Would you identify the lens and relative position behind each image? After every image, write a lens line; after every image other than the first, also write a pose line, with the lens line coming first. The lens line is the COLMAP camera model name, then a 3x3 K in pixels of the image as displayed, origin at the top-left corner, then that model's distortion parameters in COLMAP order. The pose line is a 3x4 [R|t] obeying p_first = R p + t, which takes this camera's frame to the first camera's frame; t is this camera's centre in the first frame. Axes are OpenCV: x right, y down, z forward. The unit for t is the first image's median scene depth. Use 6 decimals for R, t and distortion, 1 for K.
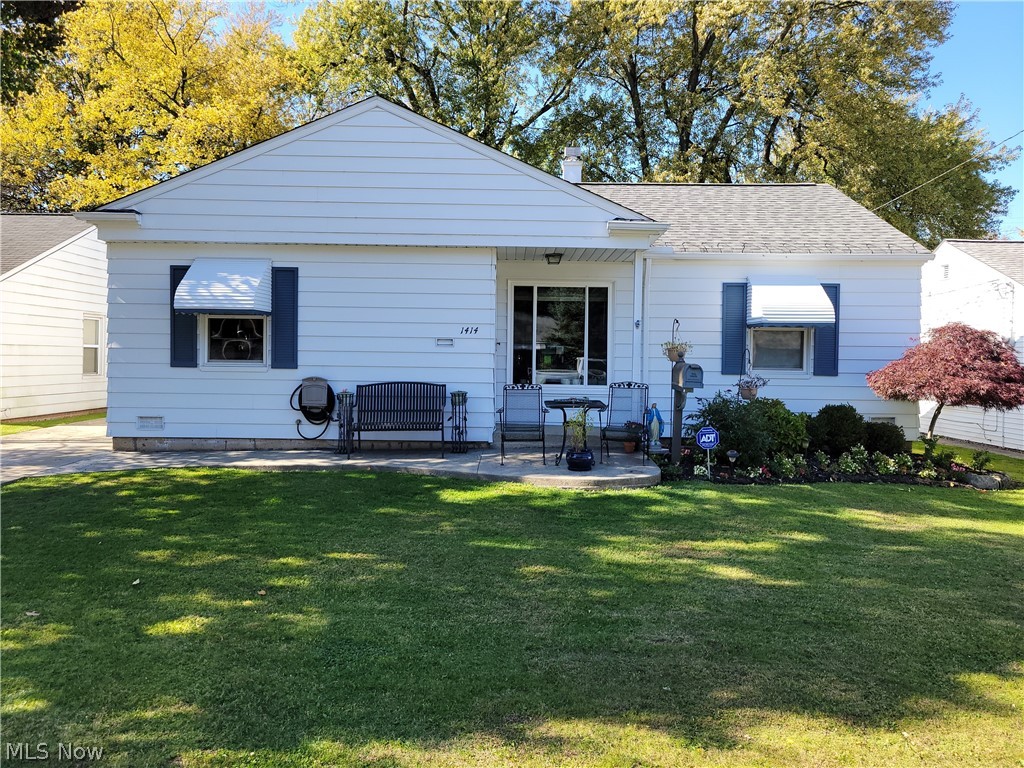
lens RADIAL K [[806.1, 0, 512.0], [0, 806.1, 384.0], [0, 0, 1]] dist [0.001853, 0.001680]
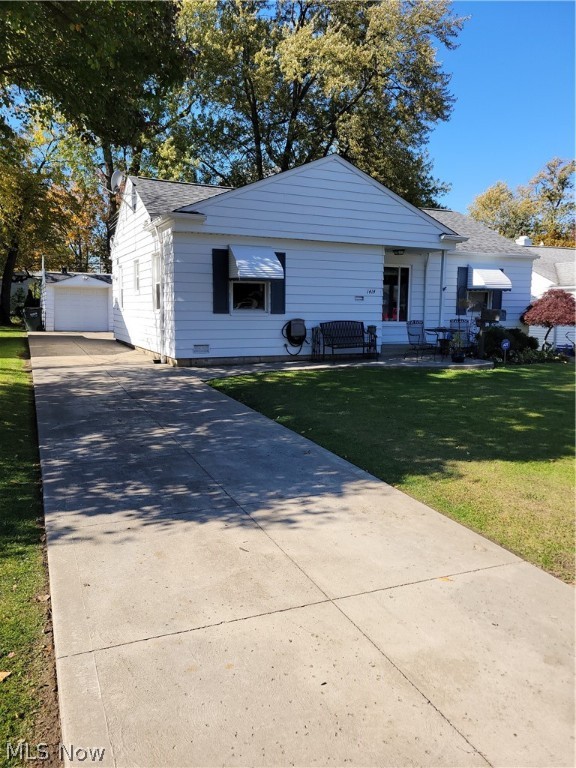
lens RADIAL K [[573.4, 0, 288.0], [0, 573.4, 384.0], [0, 0, 1]] dist [-0.001695, -0.001350]
pose [[0.910045, -0.059244, 0.410253, -0.762338], [0.013523, 0.993450, 0.113464, -0.009147], [-0.414288, -0.097710, 0.904886, -0.108657]]
